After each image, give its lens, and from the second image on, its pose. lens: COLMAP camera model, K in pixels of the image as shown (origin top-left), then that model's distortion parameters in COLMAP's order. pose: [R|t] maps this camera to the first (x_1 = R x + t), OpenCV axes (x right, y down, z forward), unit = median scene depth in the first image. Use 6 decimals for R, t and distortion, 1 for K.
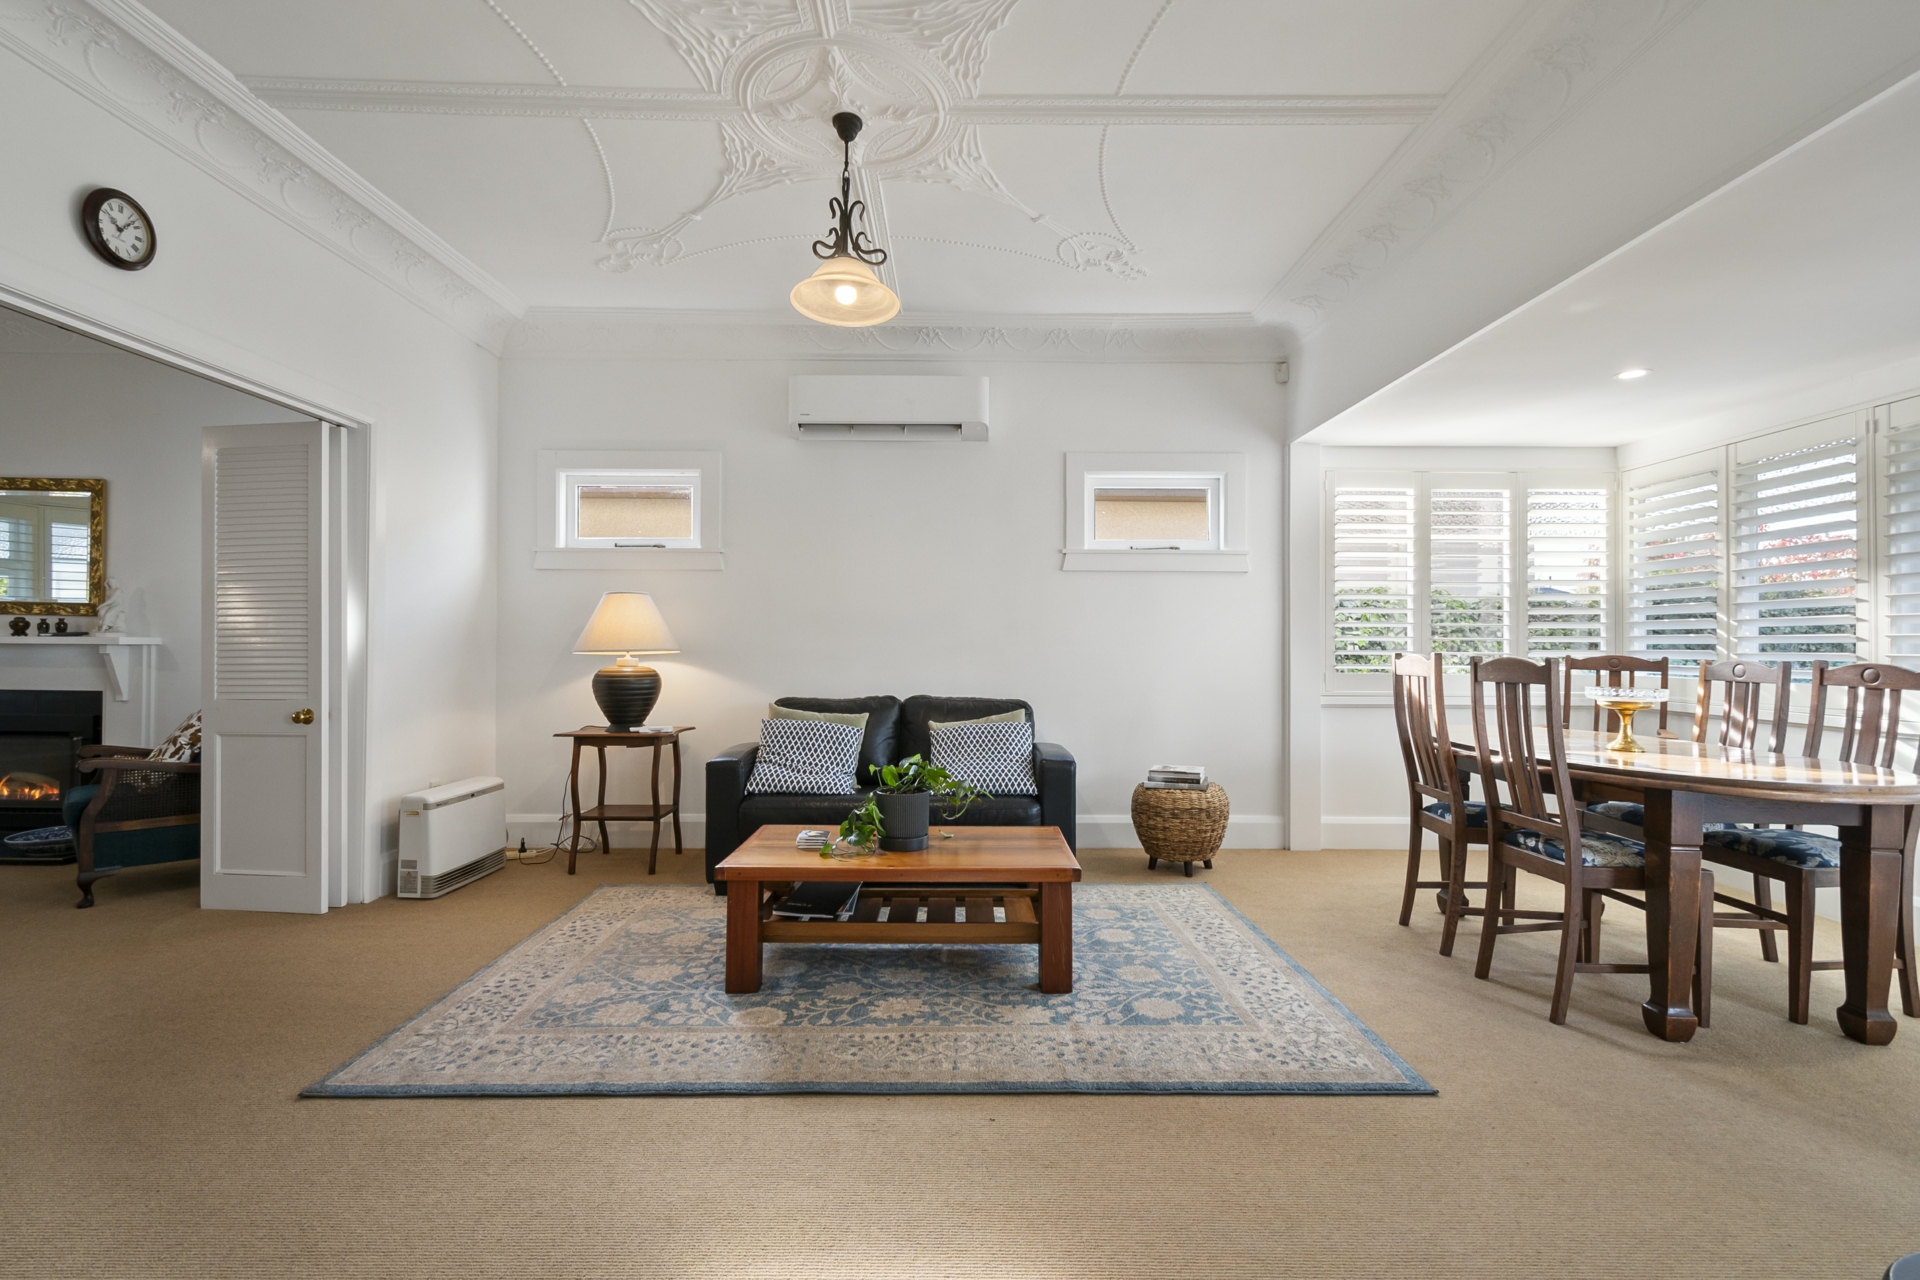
lens RADIAL K [[864.1, 0, 960.6], [0, 864.1, 648.1], [0, 0, 1]] dist [0.000752, -0.000703]
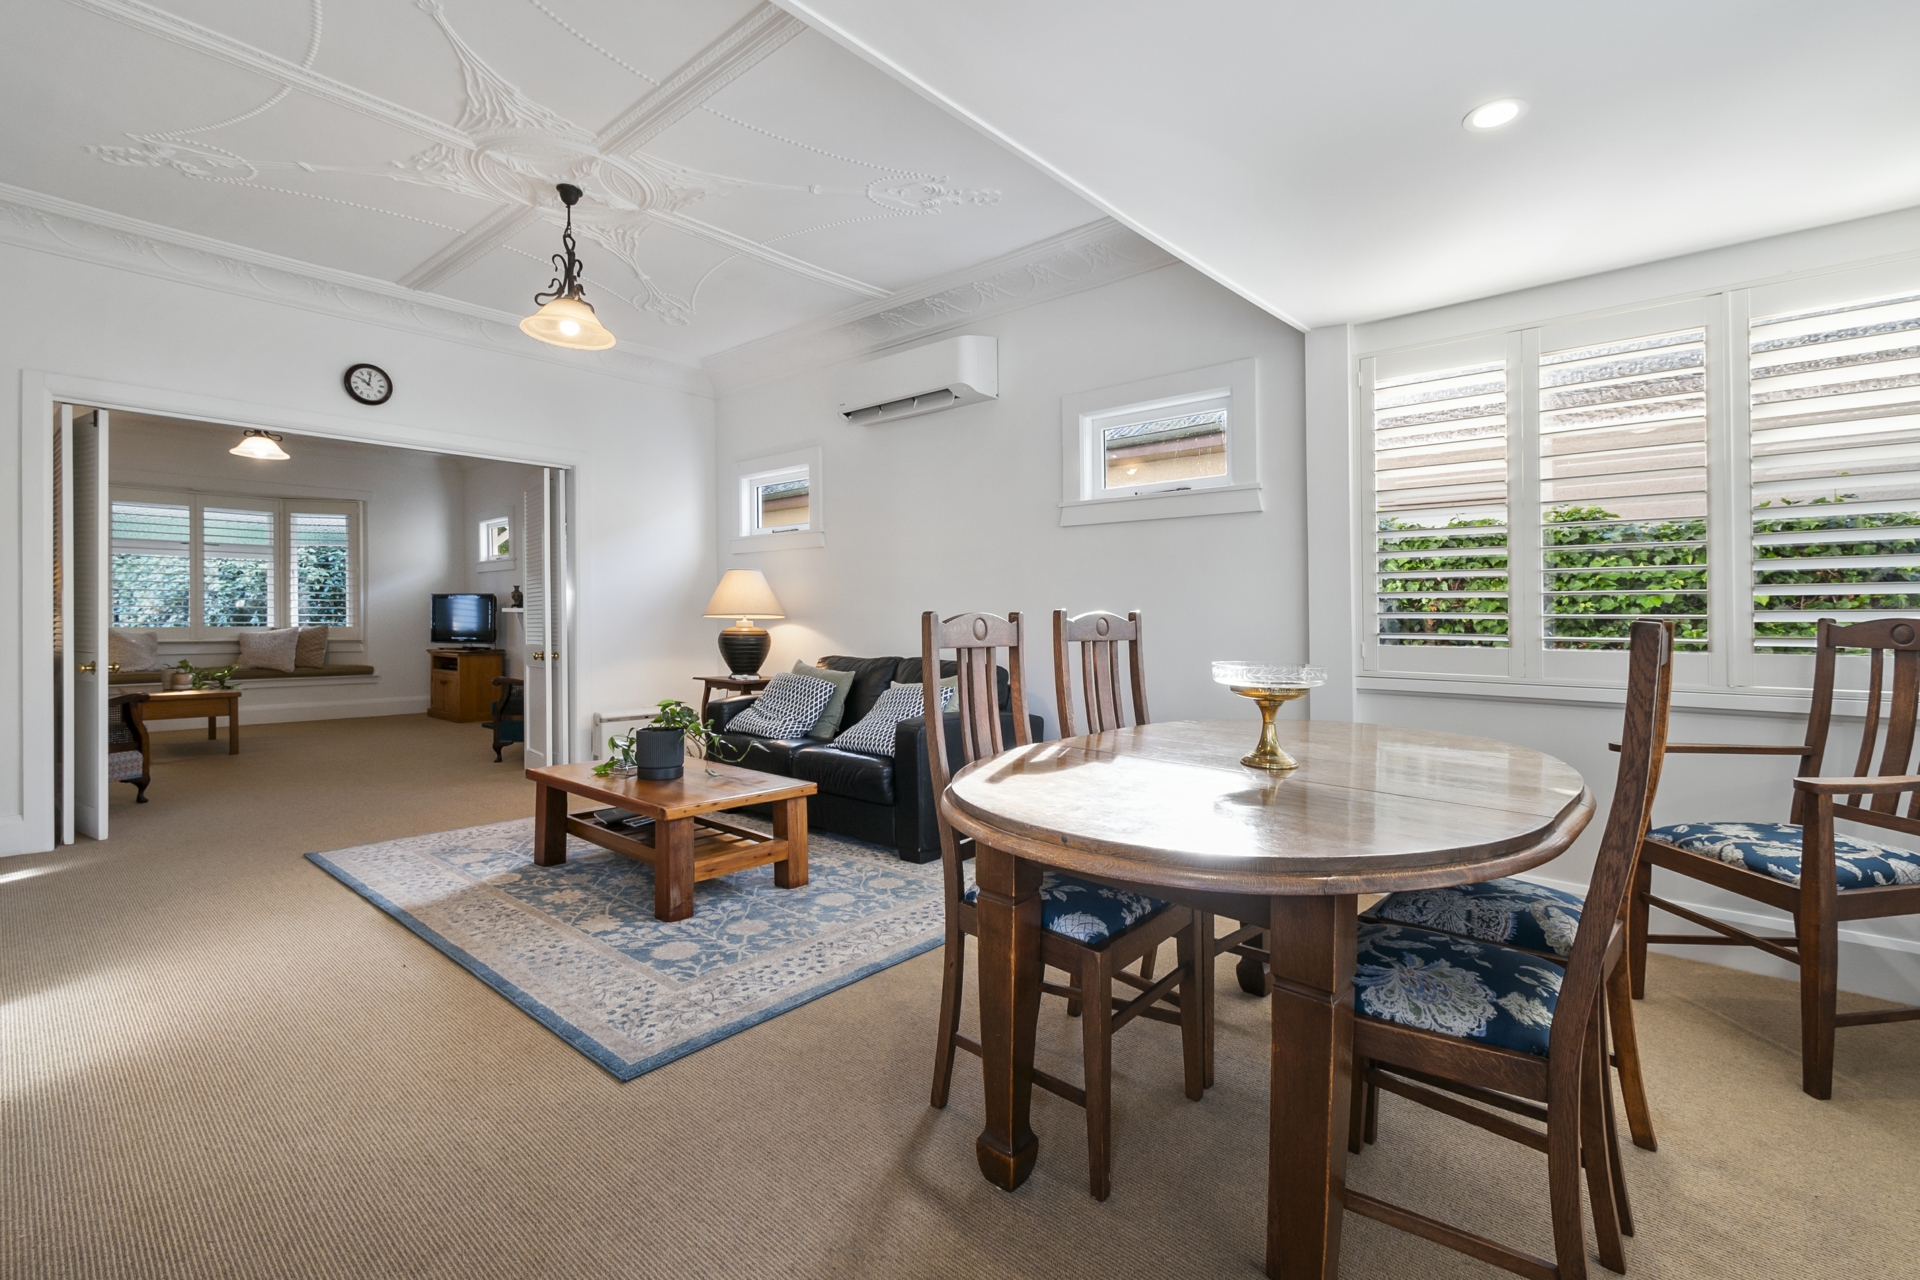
lens RADIAL K [[864.1, 0, 972.1], [0, 864.1, 629.5], [0, 0, 1]] dist [0.000752, -0.000703]
pose [[0.746747, 0.008242, -0.665057, 1.120786], [-0.001577, 0.999942, 0.010622, 0.016070], [0.665106, -0.006883, 0.746717, 0.435855]]
